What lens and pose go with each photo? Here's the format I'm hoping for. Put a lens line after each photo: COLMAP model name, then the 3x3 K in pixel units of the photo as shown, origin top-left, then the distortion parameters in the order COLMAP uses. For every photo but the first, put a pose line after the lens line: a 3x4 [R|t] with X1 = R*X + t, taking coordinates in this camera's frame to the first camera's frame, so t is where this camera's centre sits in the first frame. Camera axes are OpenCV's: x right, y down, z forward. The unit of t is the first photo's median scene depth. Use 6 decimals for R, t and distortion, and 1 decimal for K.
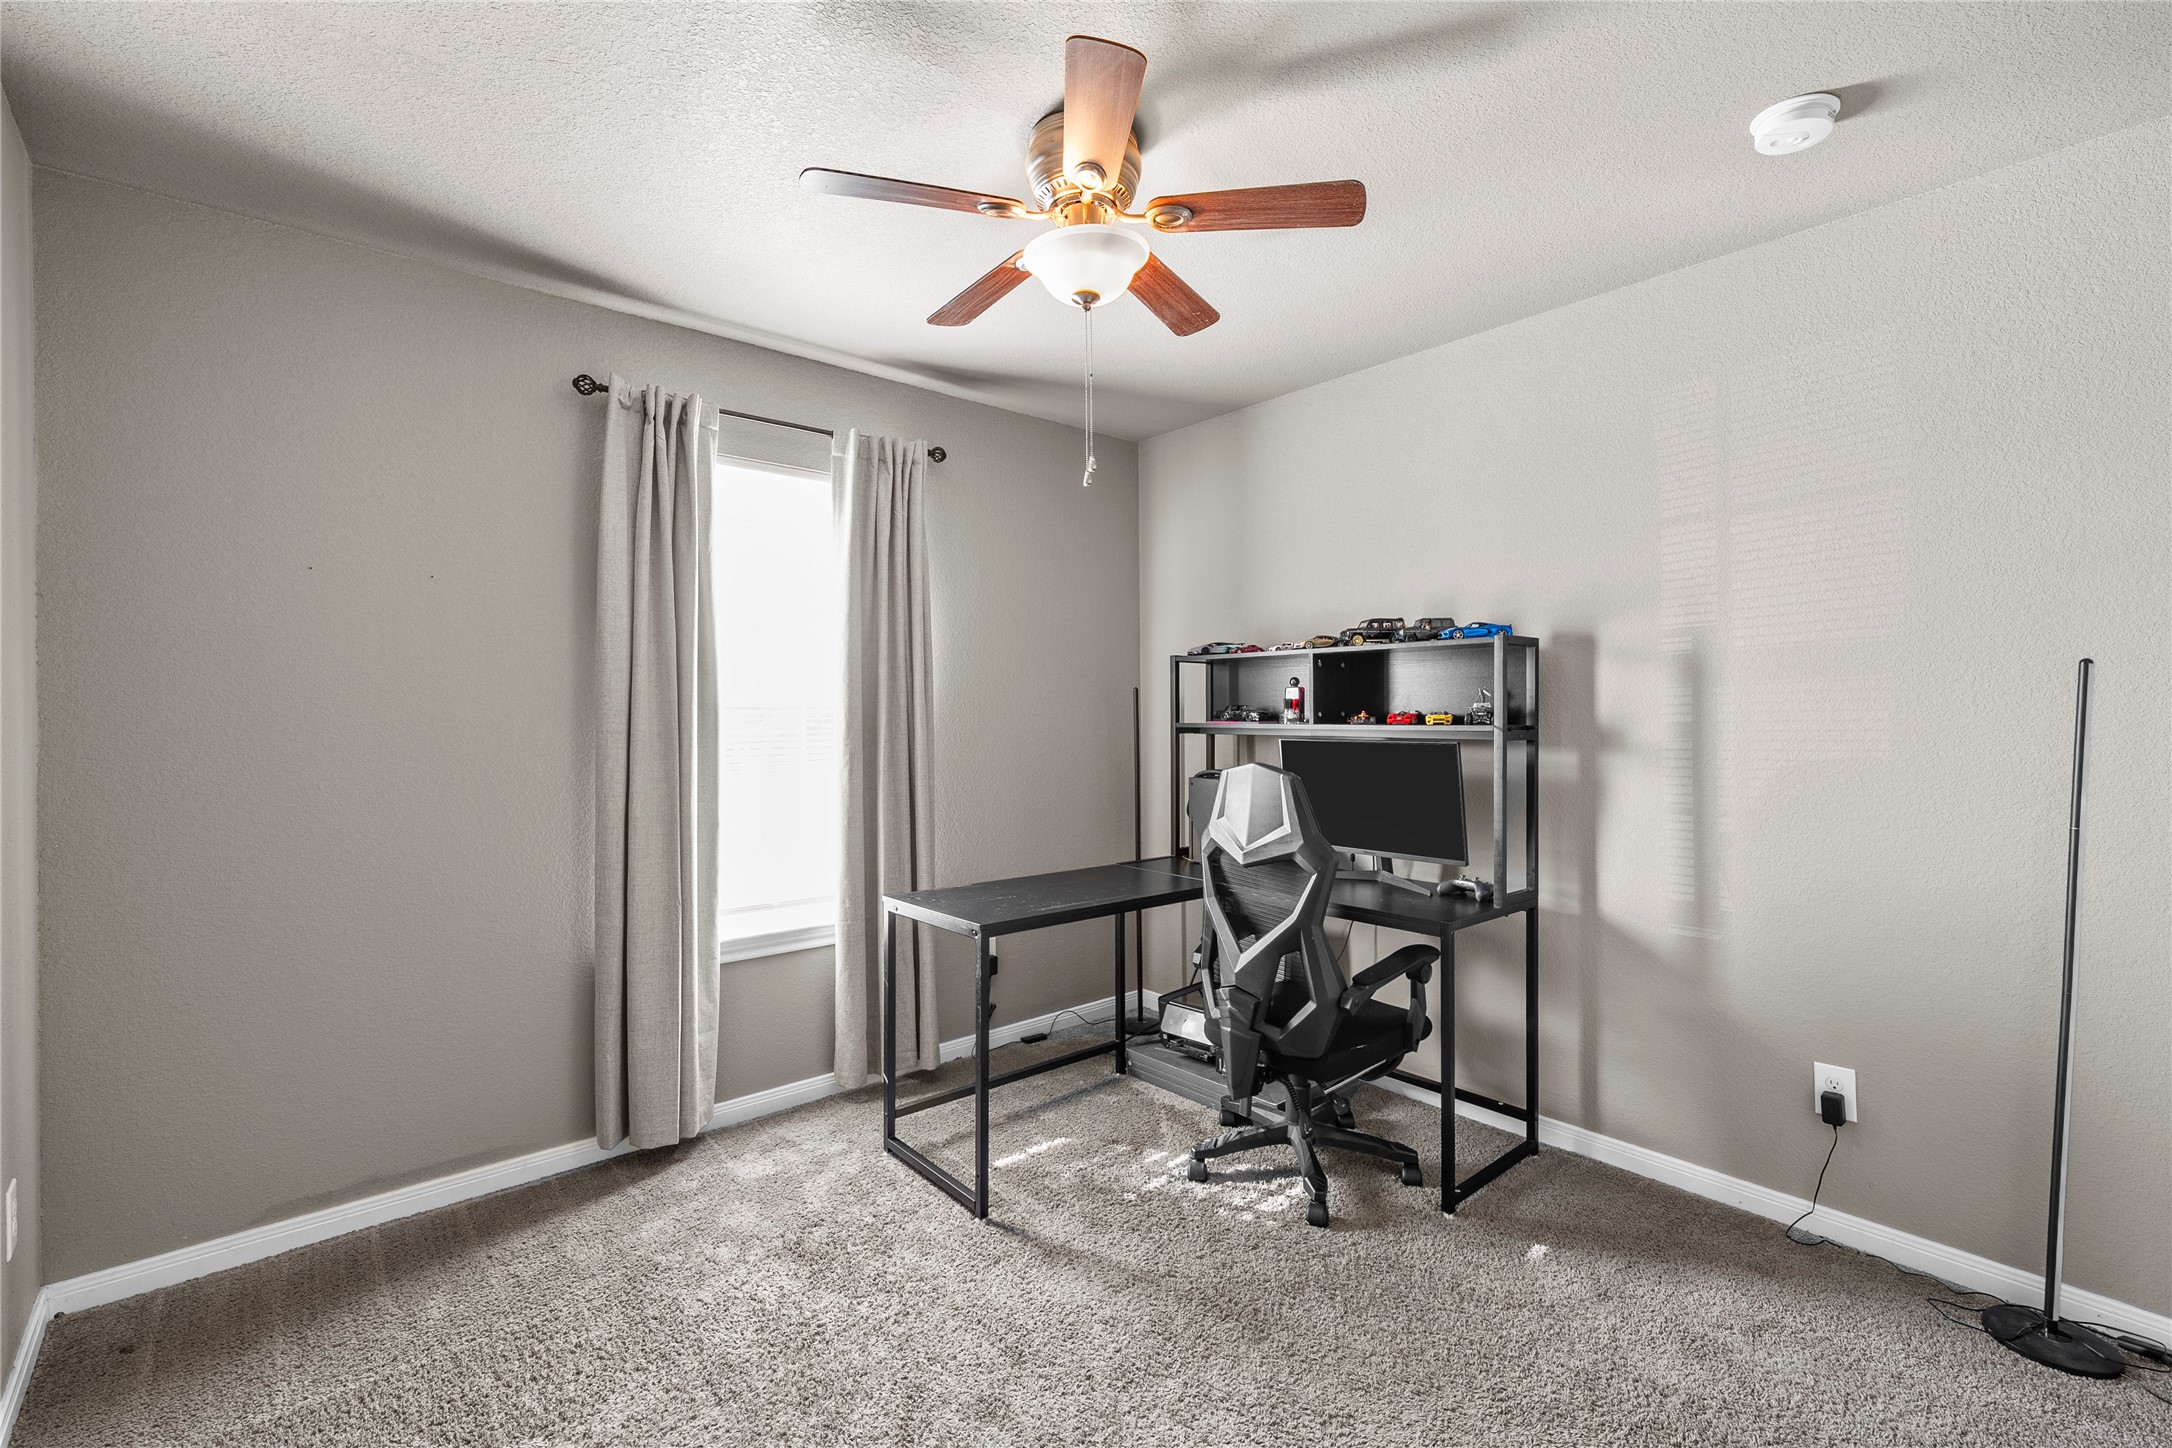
lens RADIAL K [[951.5, 0, 1088.4], [0, 951.5, 715.7], [0, 0, 1]] dist [-0.001627, -0.000231]
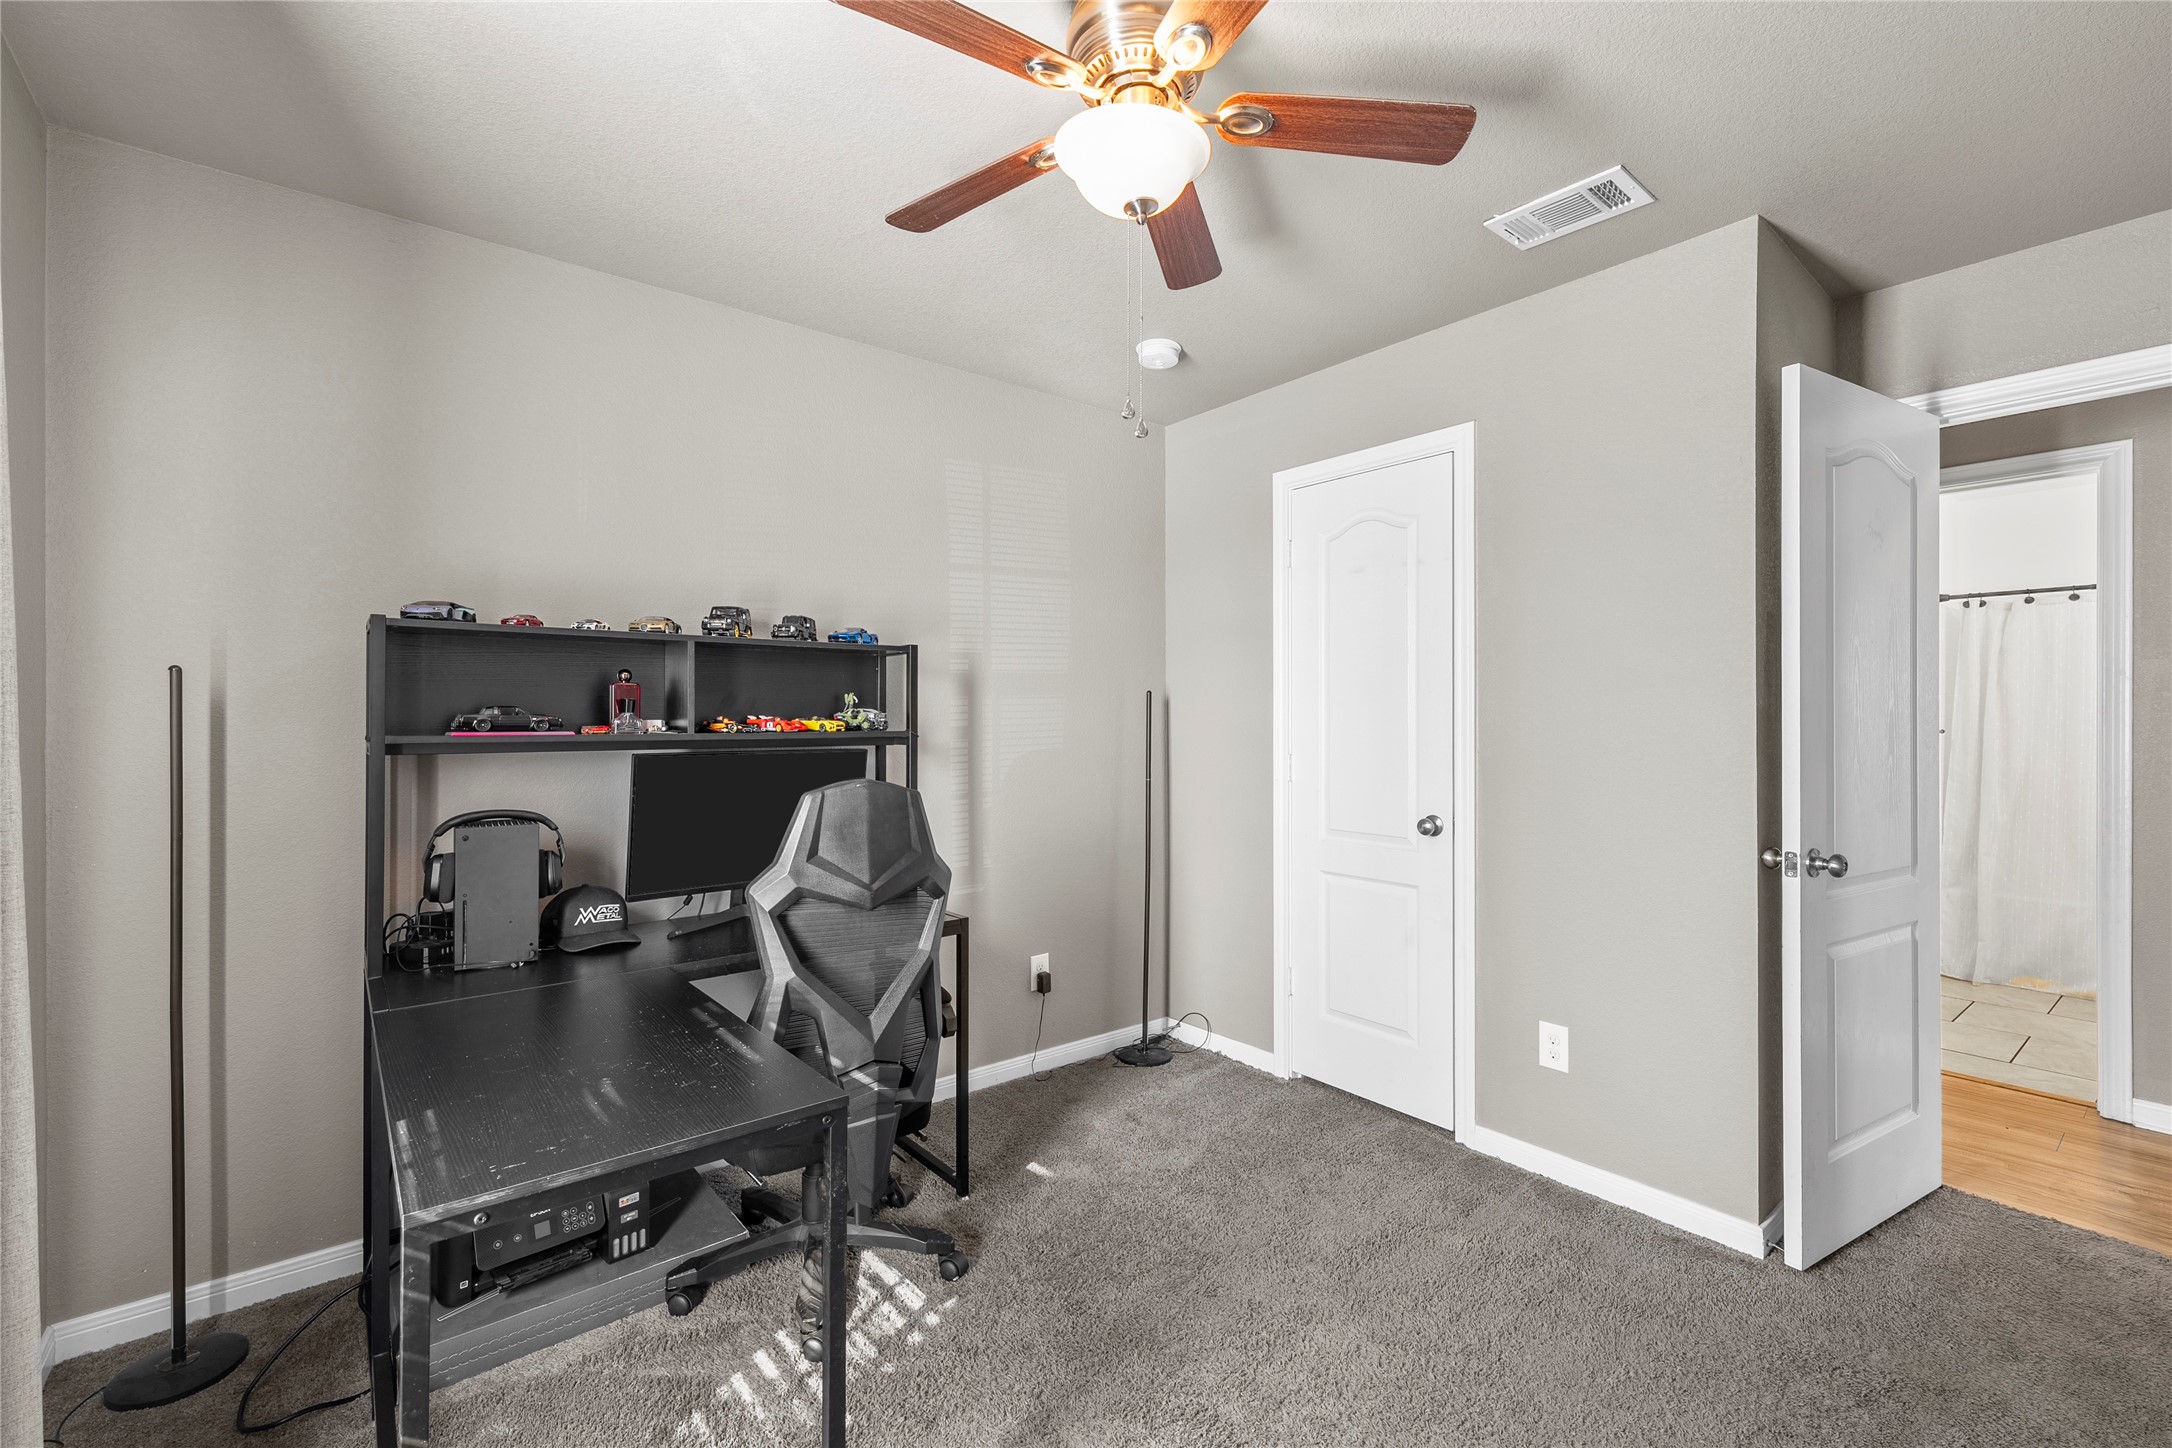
lens RADIAL K [[951.5, 0, 1088.4], [0, 951.5, 715.7], [0, 0, 1]] dist [-0.001627, -0.000231]
pose [[0.016789, 0.001593, 0.999858, -0.655333], [0.005265, 0.999985, -0.001682, -0.004420], [-0.999845, 0.005292, 0.016780, 0.823906]]
